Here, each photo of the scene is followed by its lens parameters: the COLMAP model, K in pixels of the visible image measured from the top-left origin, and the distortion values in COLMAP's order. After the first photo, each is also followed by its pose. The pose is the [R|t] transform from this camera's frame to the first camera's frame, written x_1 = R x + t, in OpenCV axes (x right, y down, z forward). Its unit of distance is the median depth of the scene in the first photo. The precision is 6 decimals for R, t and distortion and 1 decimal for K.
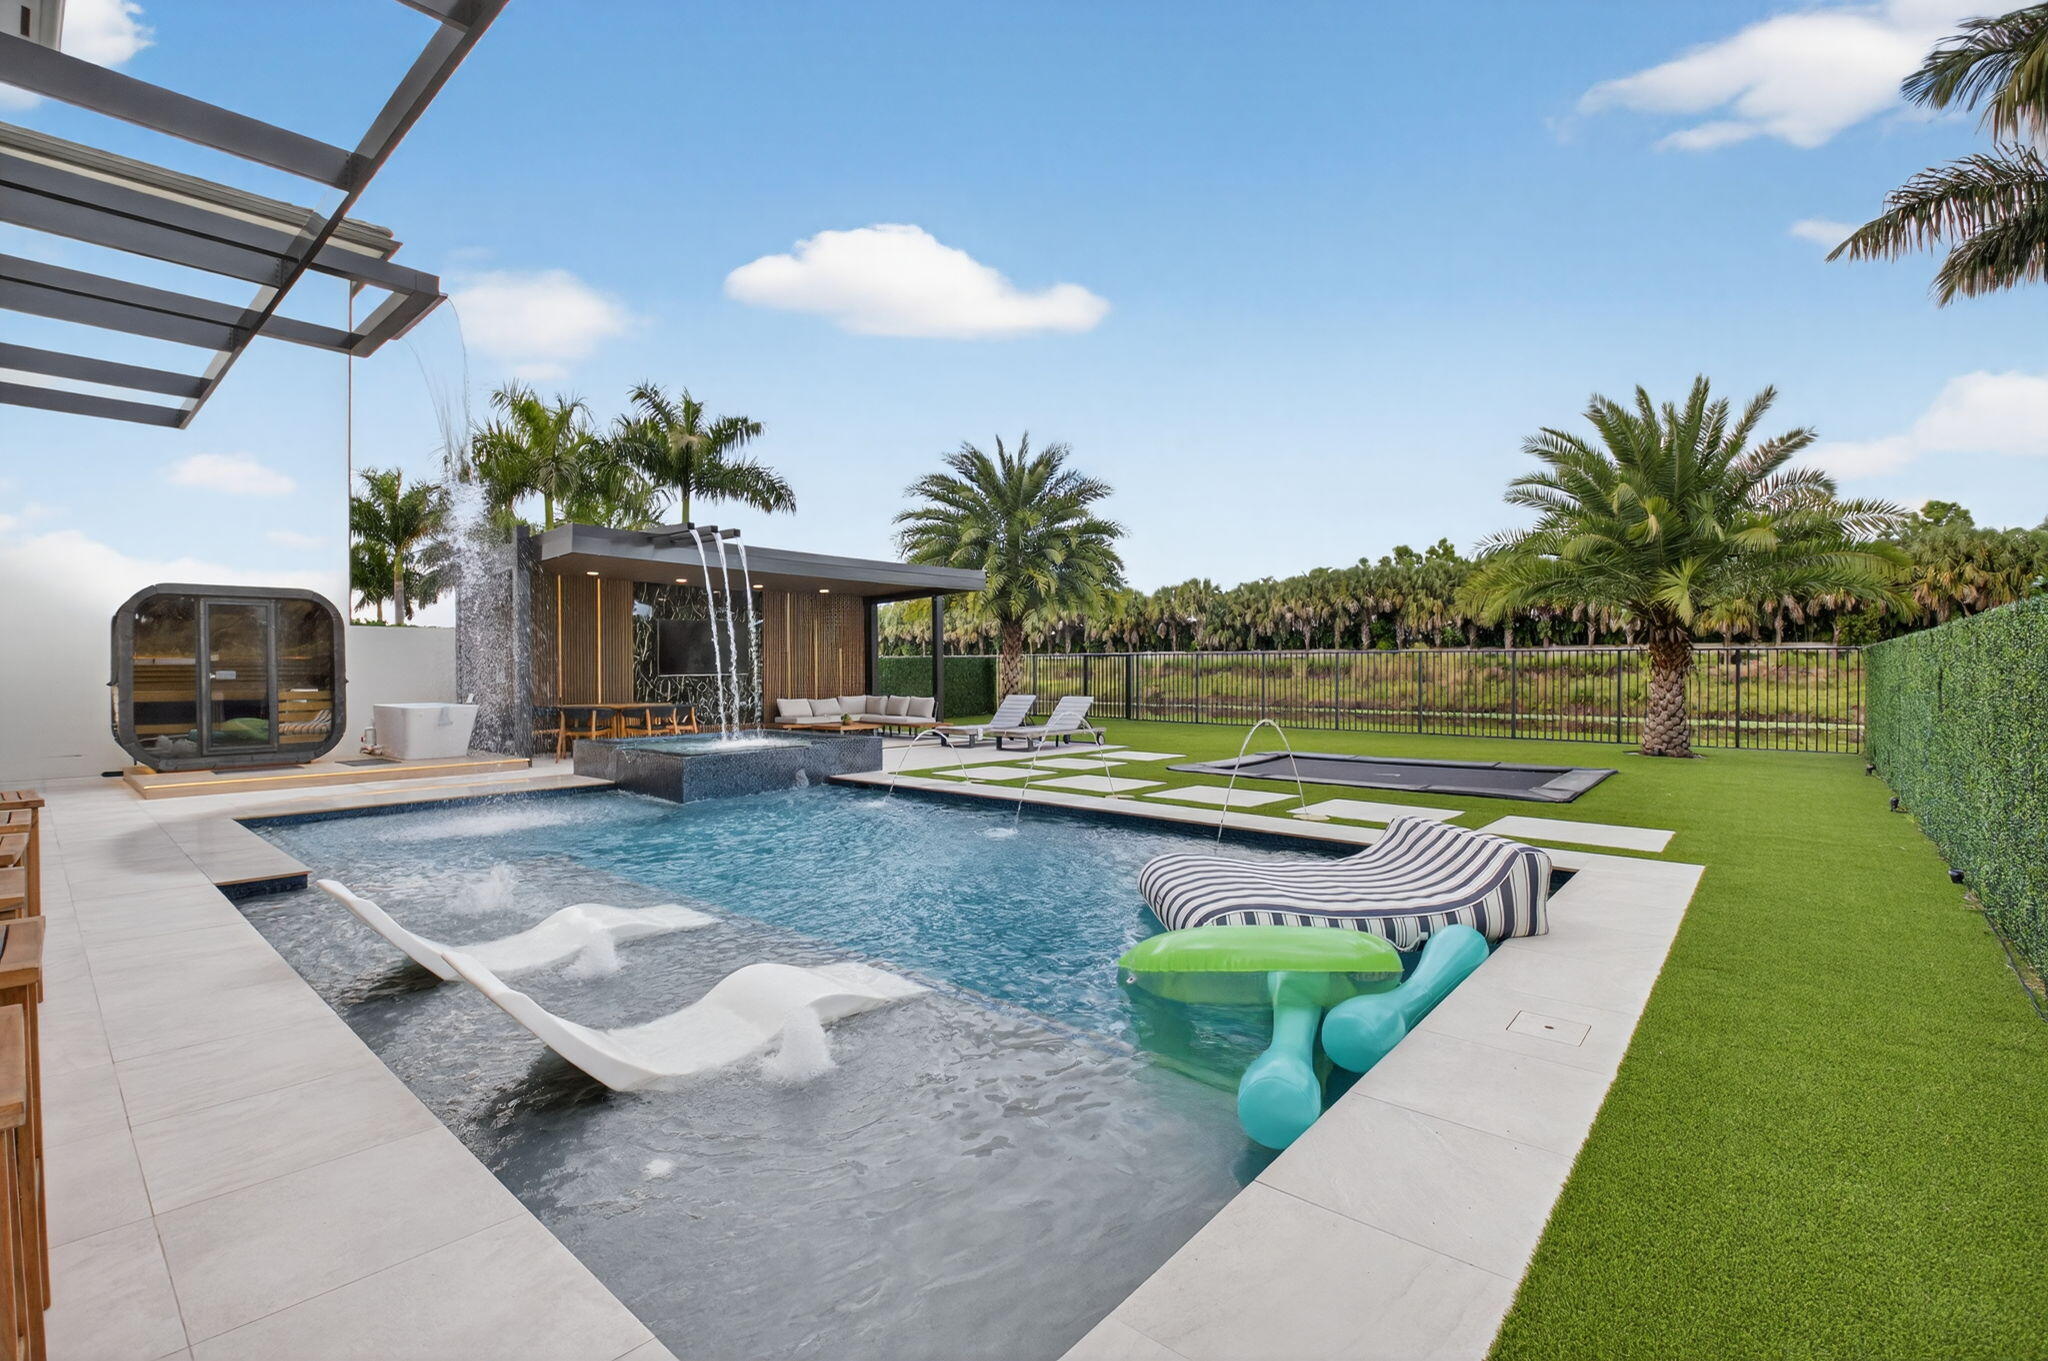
lens RADIAL K [[885.3, 0, 1029.0], [0, 885.3, 675.7], [0, 0, 1]] dist [0.001912, -0.021342]
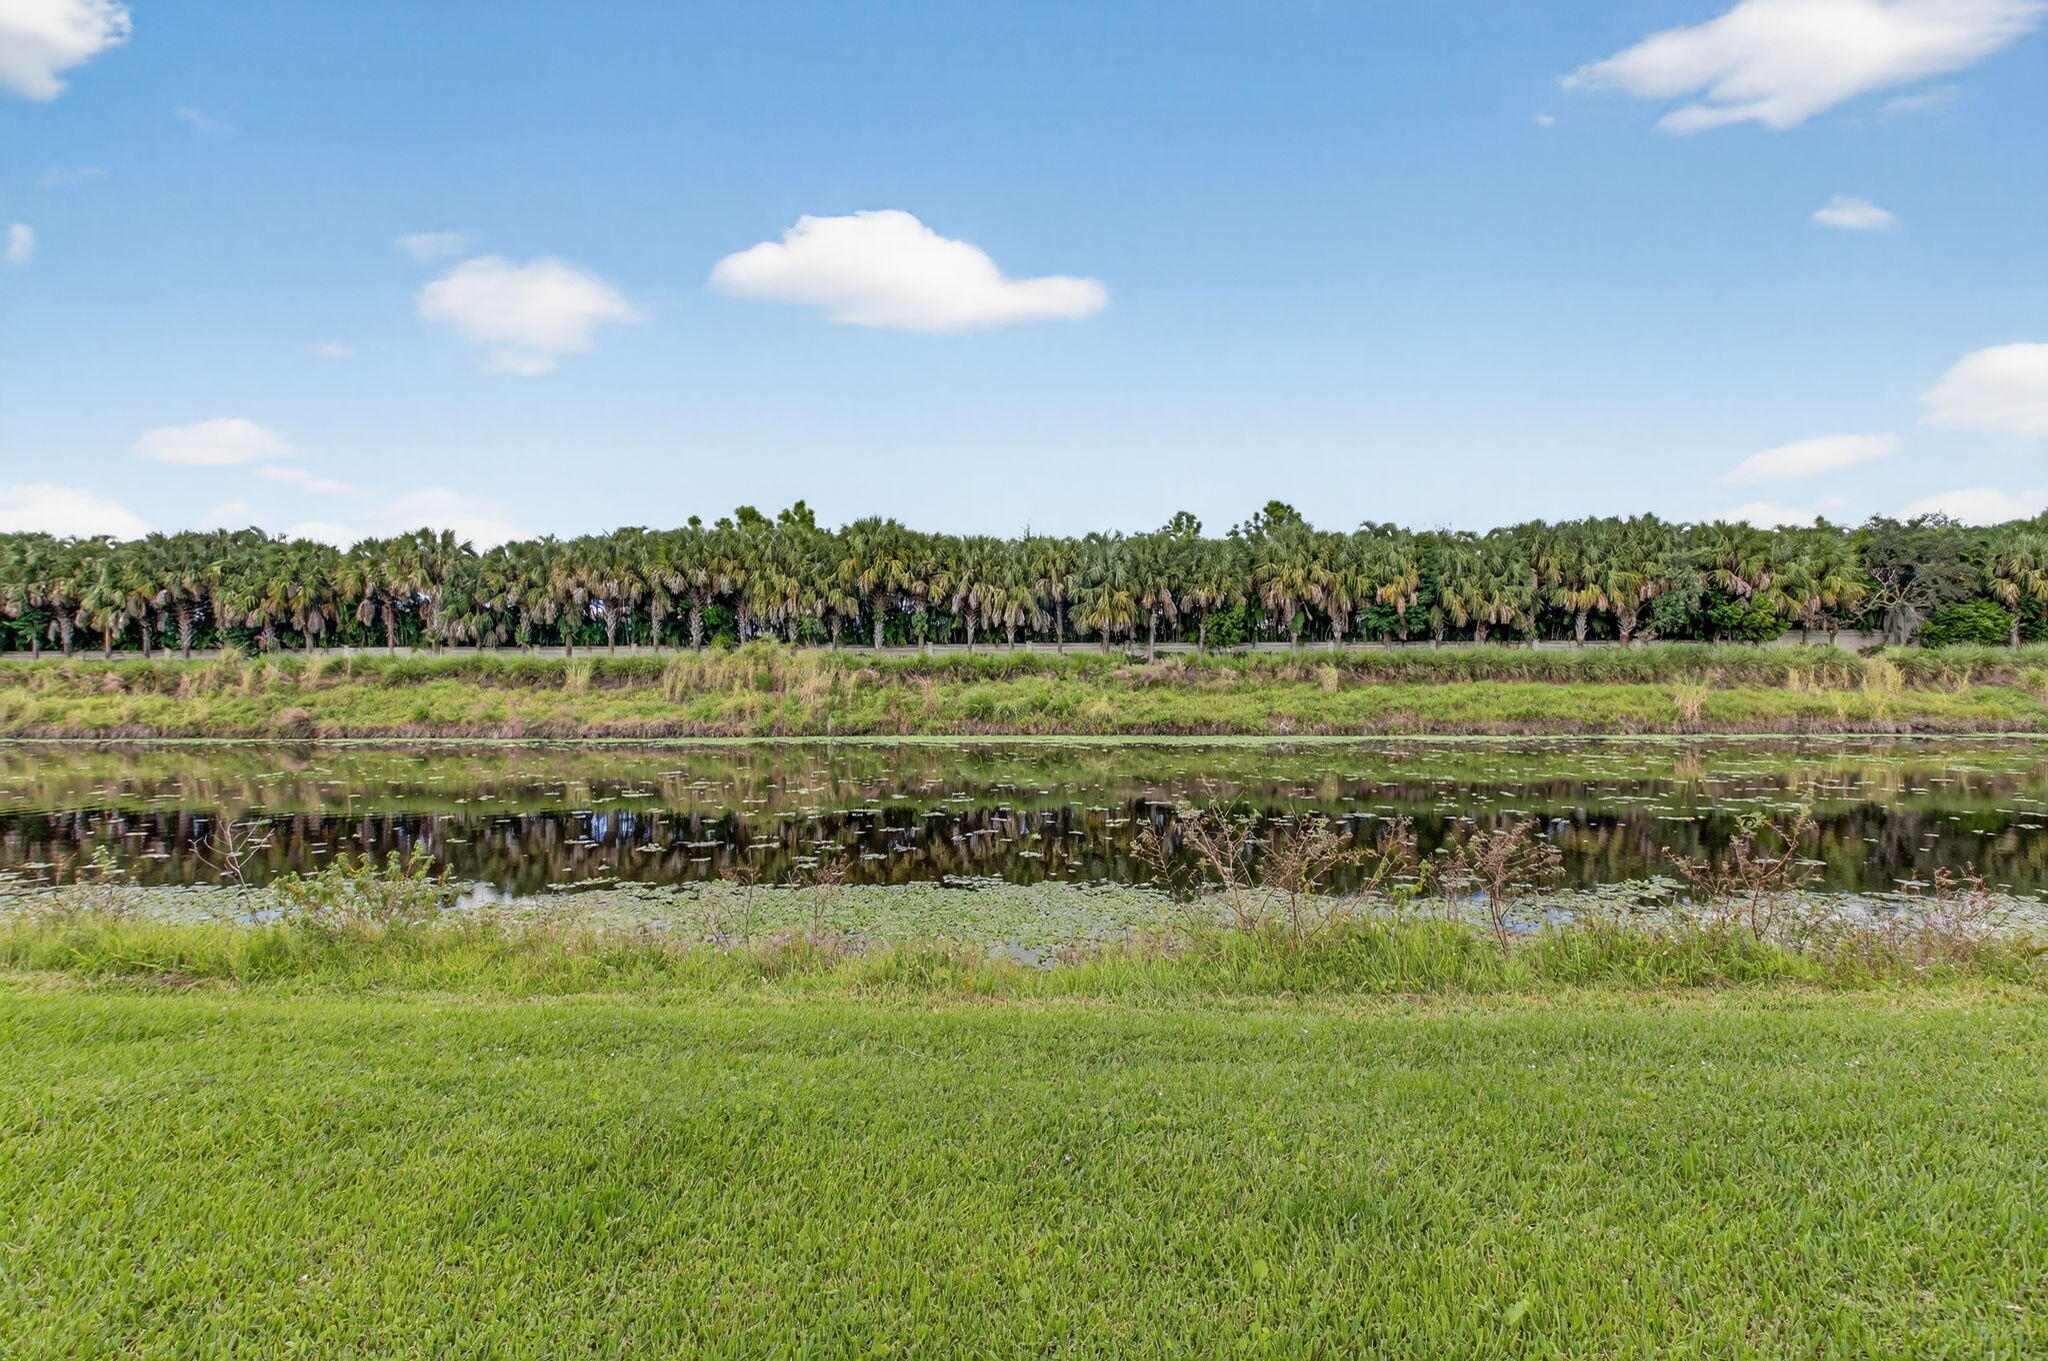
lens RADIAL K [[885.3, 0, 1029.0], [0, 885.3, 675.7], [0, 0, 1]] dist [0.001912, -0.021342]
pose [[0.772342, -0.000835, 0.635207, 0.148725], [0.009586, 0.999901, -0.010340, 0.003532], [-0.635135, 0.014075, 0.772273, 0.312954]]
